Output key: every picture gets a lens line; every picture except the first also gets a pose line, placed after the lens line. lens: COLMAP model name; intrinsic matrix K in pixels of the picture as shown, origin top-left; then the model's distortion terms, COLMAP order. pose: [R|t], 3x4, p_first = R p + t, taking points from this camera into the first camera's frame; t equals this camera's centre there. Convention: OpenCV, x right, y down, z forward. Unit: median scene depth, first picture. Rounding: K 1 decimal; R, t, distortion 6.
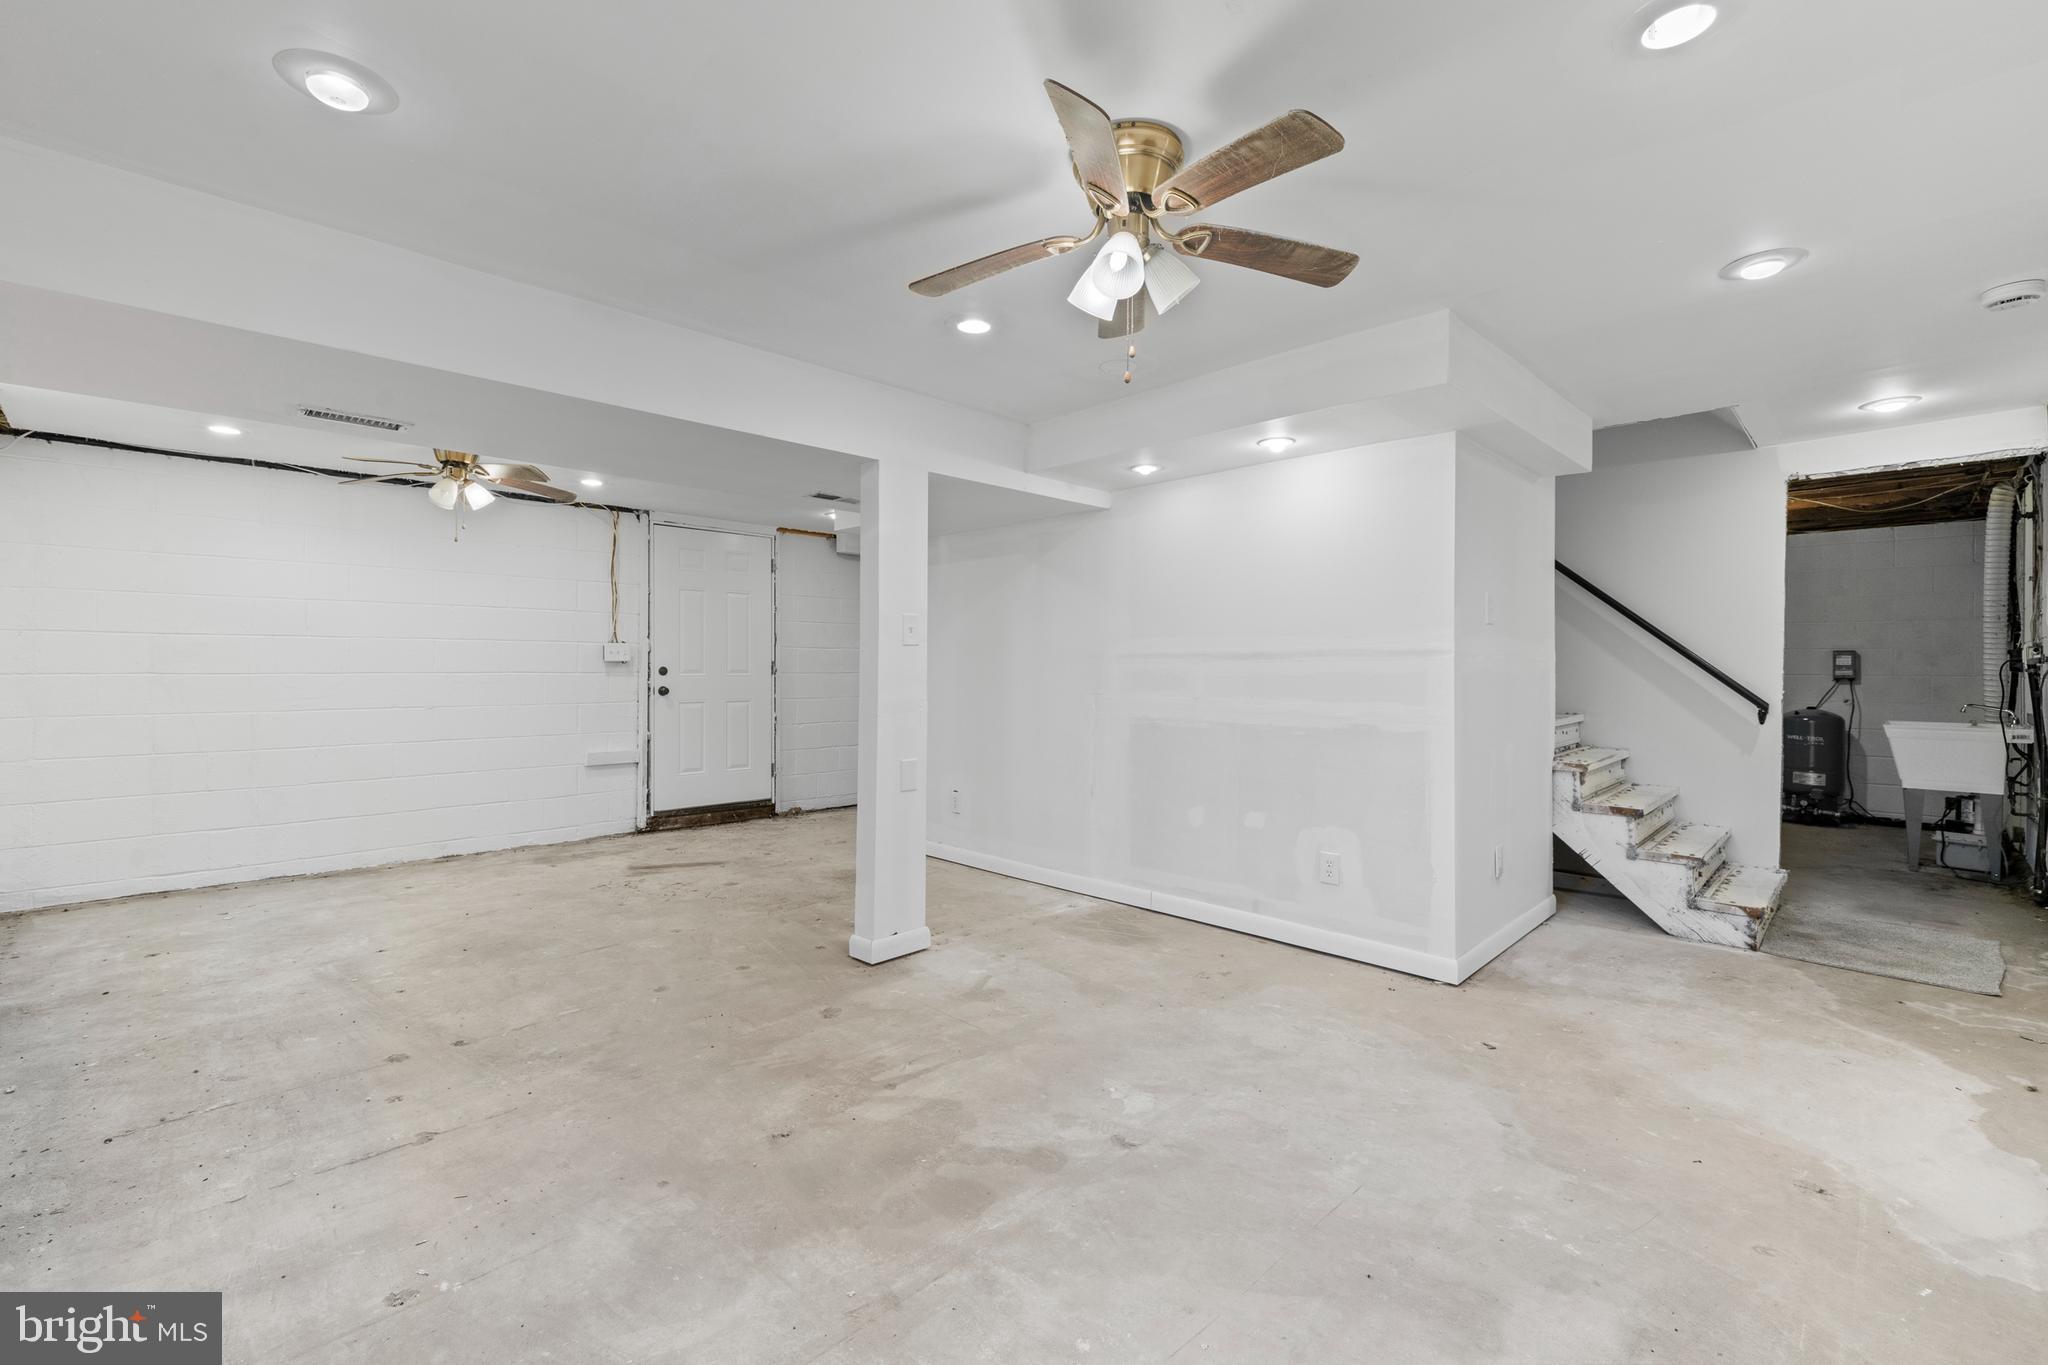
lens RADIAL K [[873.6, 0, 1010.3], [0, 873.6, 676.4], [0, 0, 1]] dist [-0.001758, 0.000714]
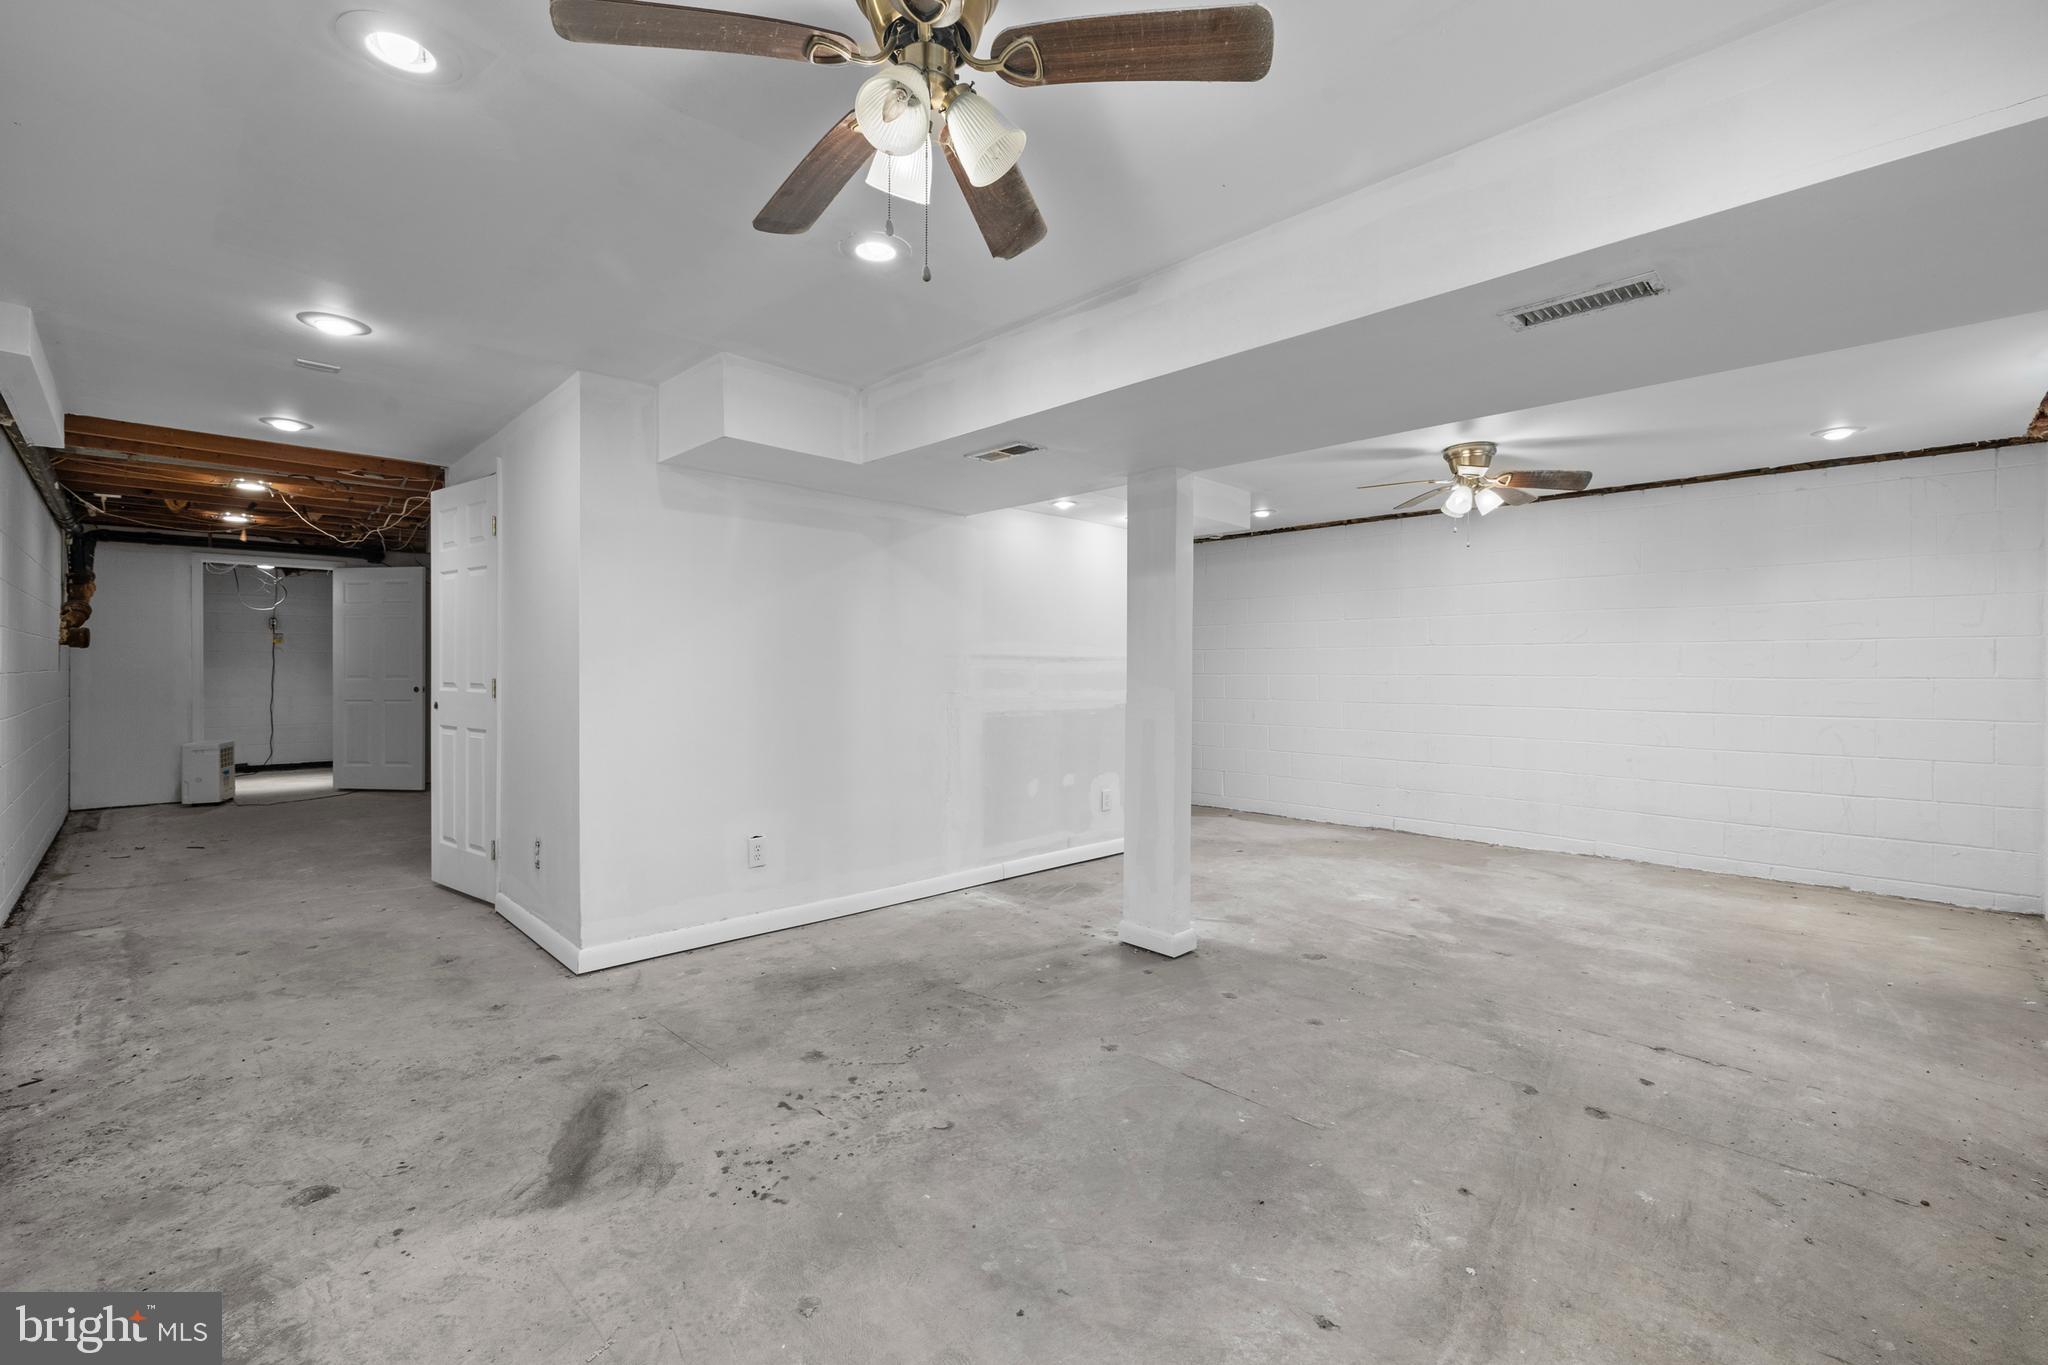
lens RADIAL K [[873.6, 0, 1010.4], [0, 873.6, 674.9], [0, 0, 1]] dist [-0.001758, 0.000714]
pose [[0.008035, -0.008120, 0.999935, -1.546489], [0.004727, 0.999956, 0.008082, -0.015350], [-0.999957, 0.004662, 0.008073, 1.543759]]
